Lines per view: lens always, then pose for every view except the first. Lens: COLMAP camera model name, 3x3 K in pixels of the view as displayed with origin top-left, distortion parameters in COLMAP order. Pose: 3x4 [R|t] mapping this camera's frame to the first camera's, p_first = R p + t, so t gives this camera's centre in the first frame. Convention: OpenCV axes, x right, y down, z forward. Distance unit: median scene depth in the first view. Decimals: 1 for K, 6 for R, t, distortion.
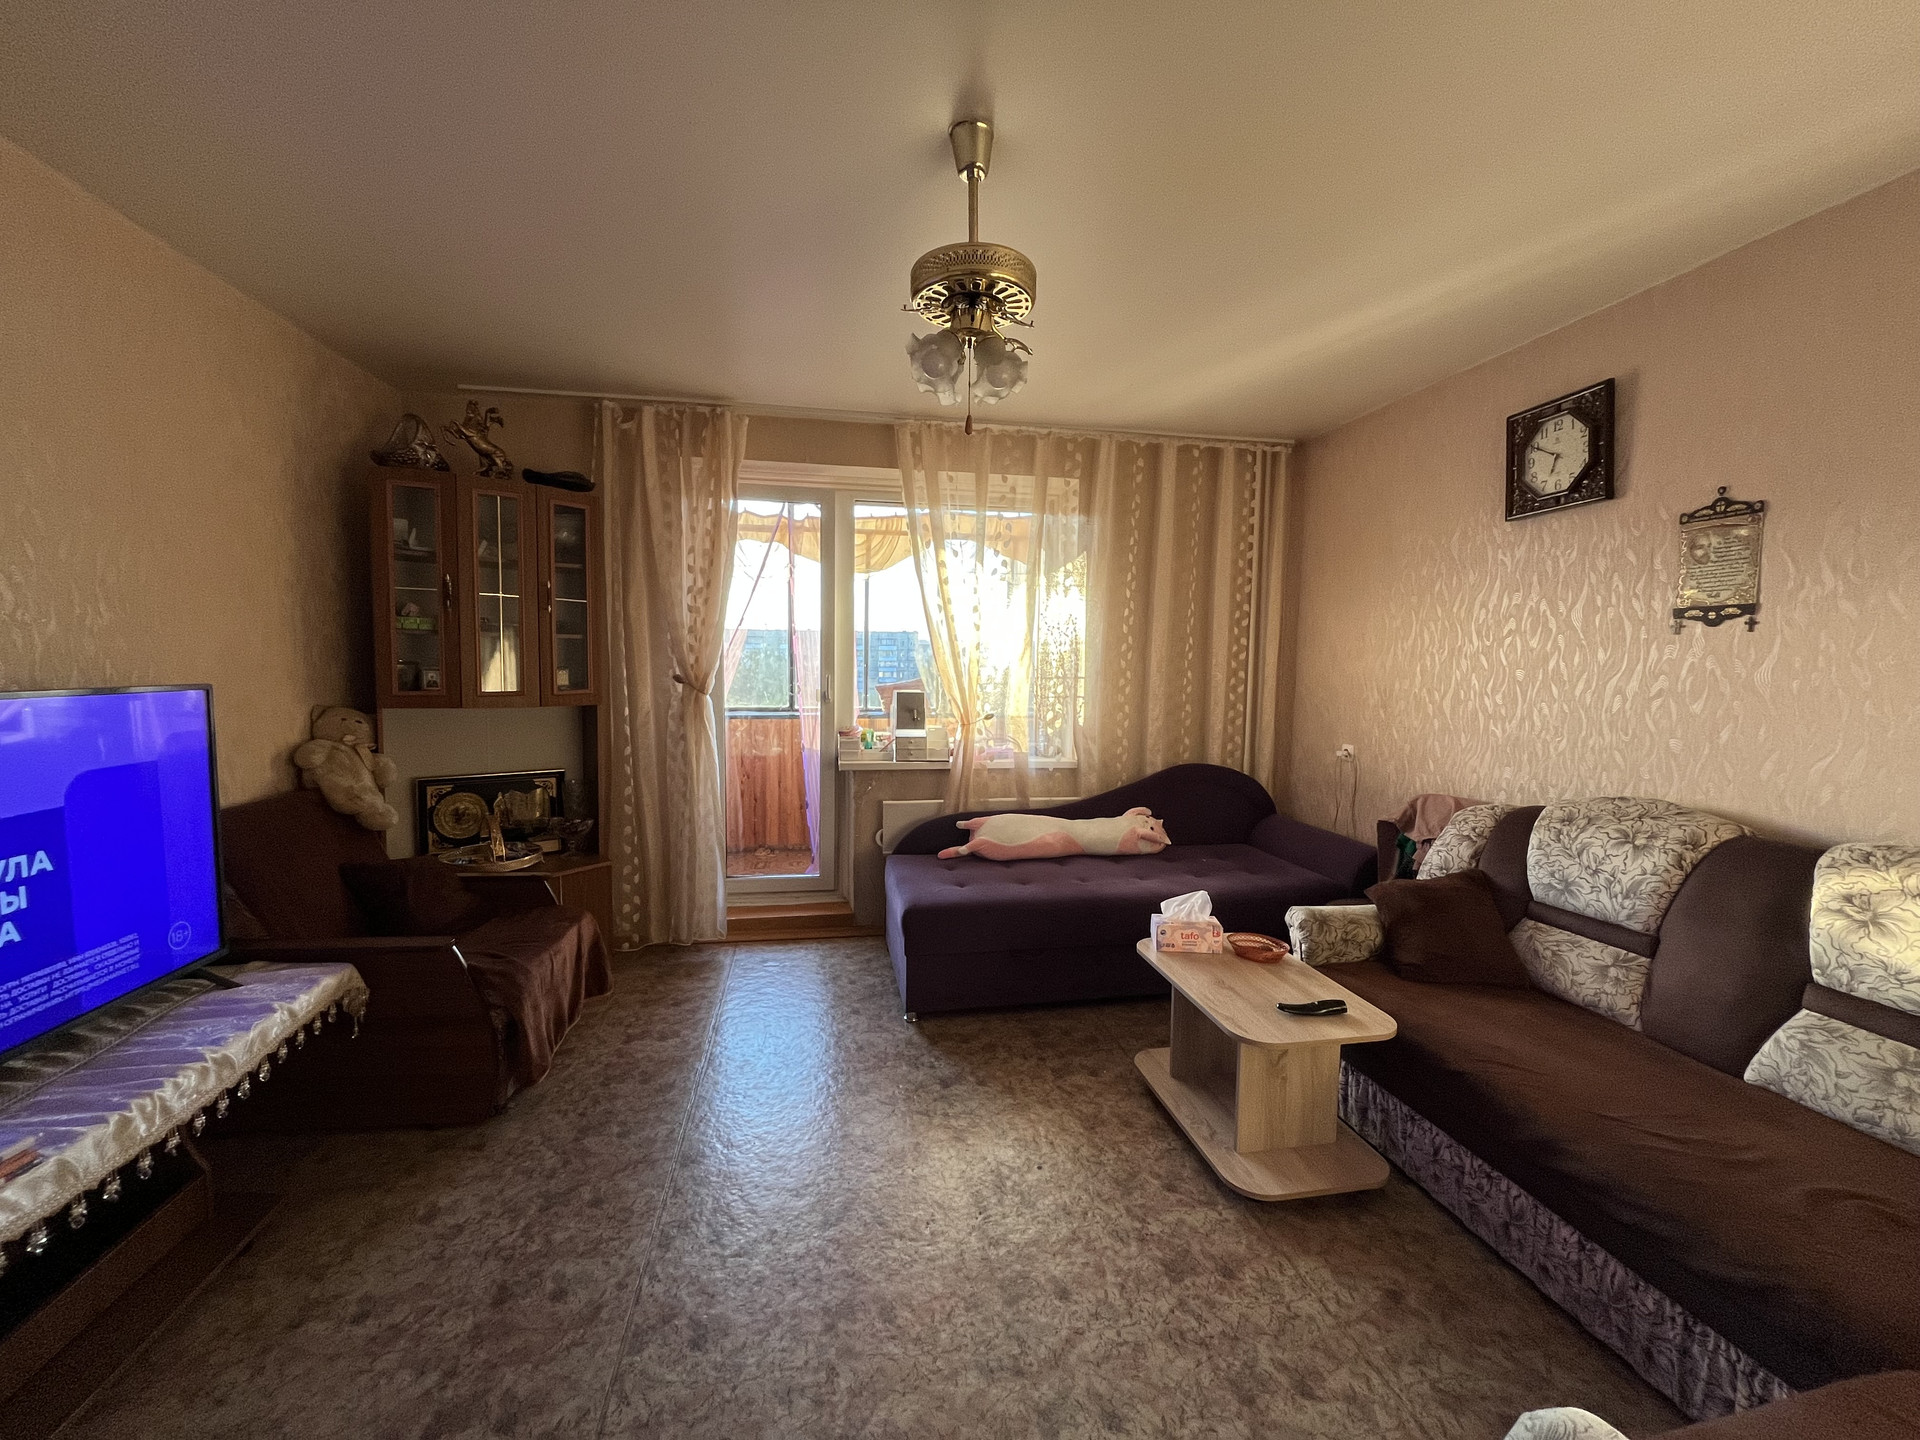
lens RADIAL K [[772.9, 0, 954.9], [0, 772.9, 722.4], [0, 0, 1]] dist [-0.003388, -0.000051]
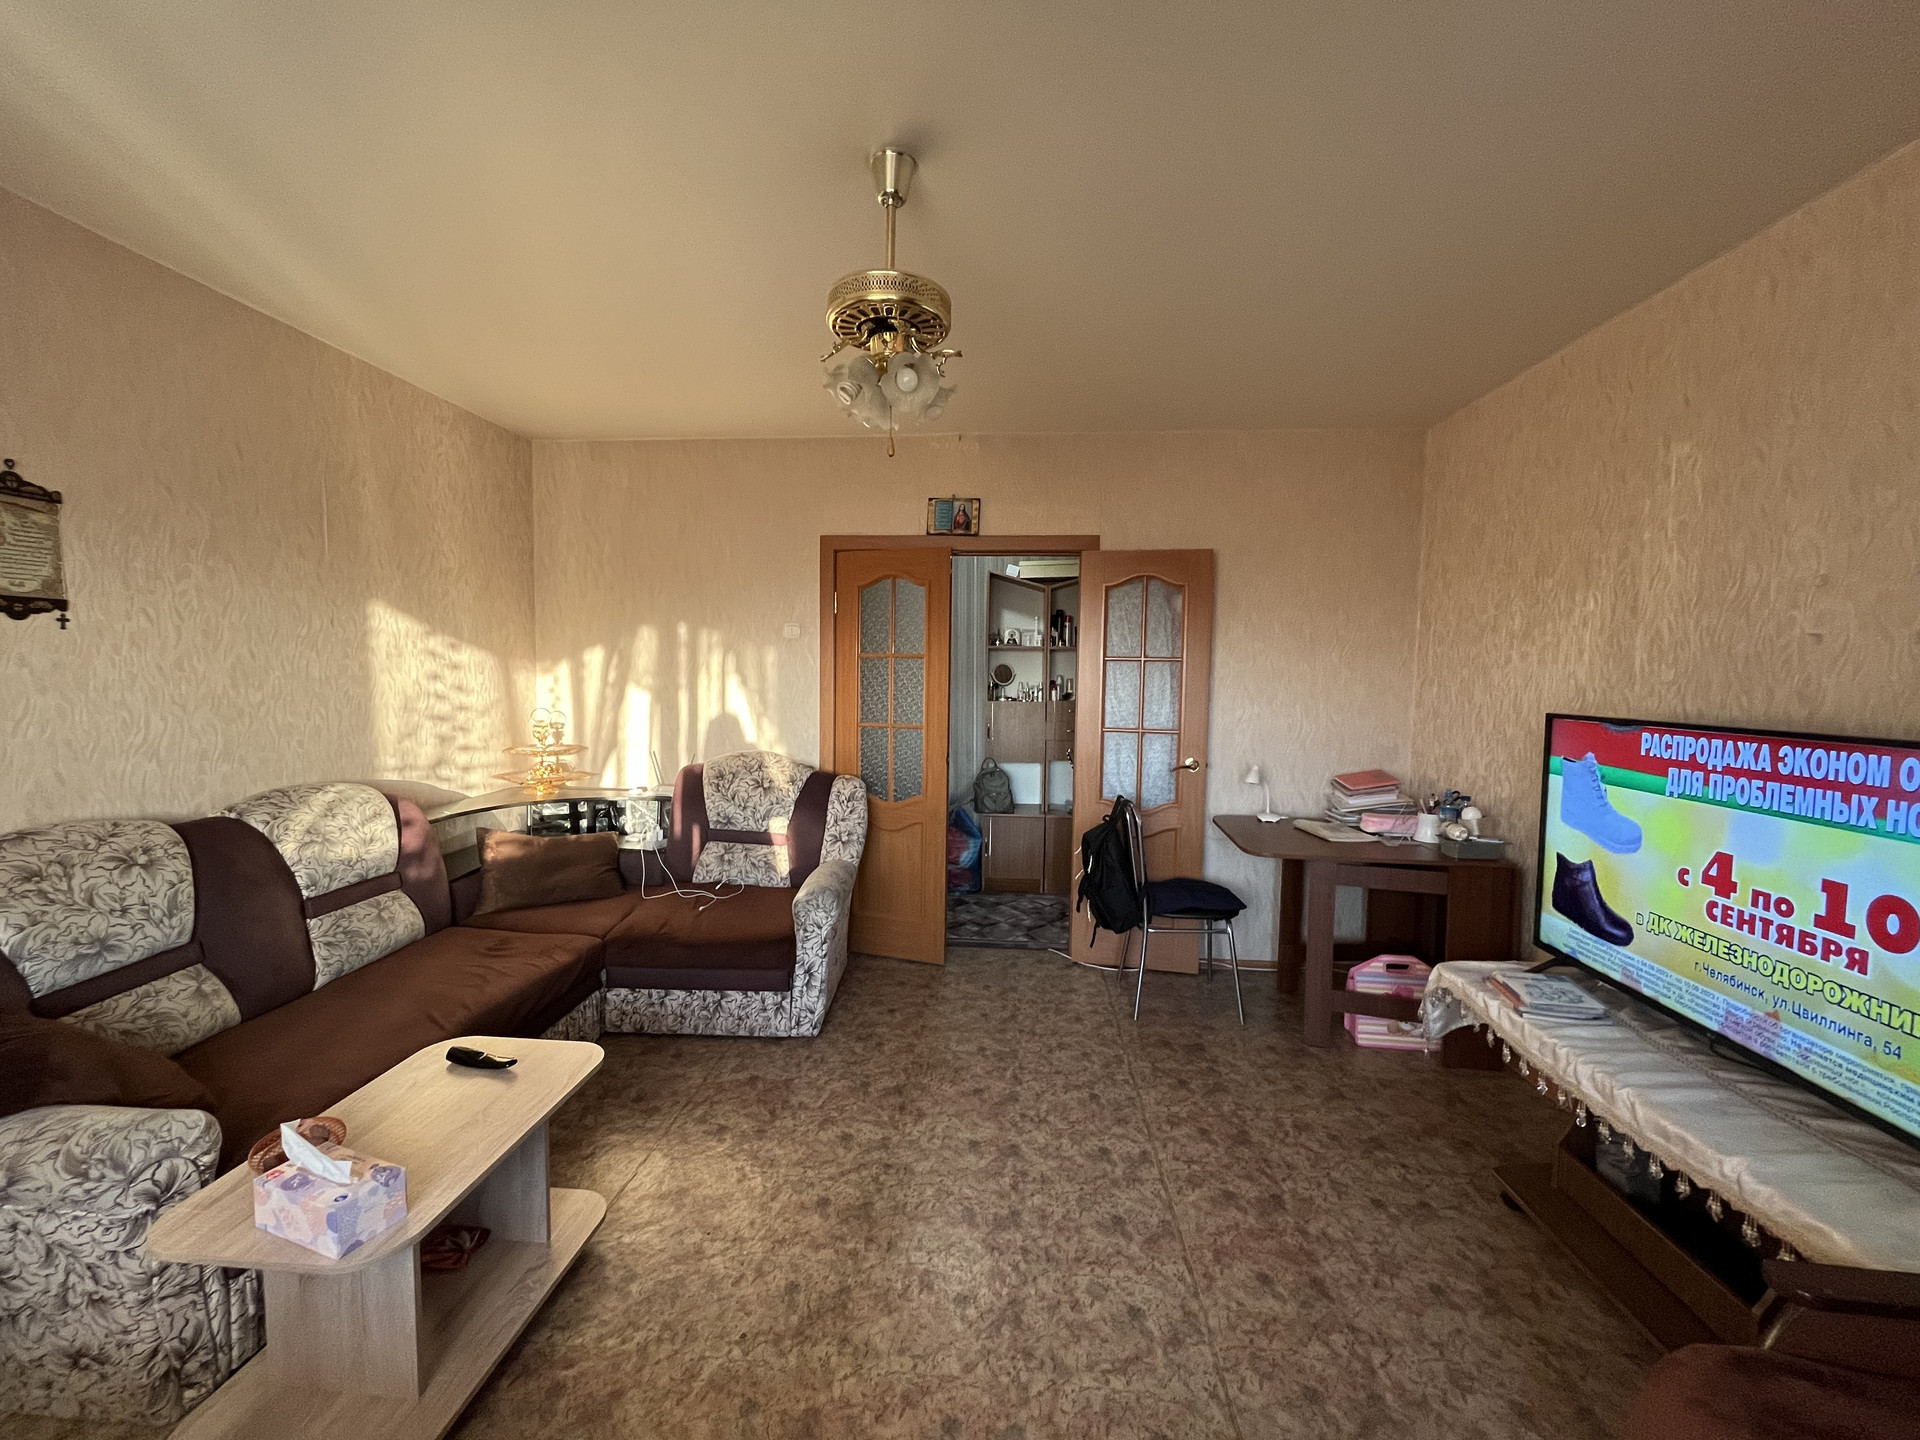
lens RADIAL K [[772.9, 0, 959.7], [0, 772.9, 717.4], [0, 0, 1]] dist [-0.003388, -0.000051]
pose [[-0.969167, -0.038282, 0.243413, -0.264603], [-0.004476, 0.990430, 0.137944, -0.141875], [-0.246364, 0.132601, -0.960063, 1.609292]]
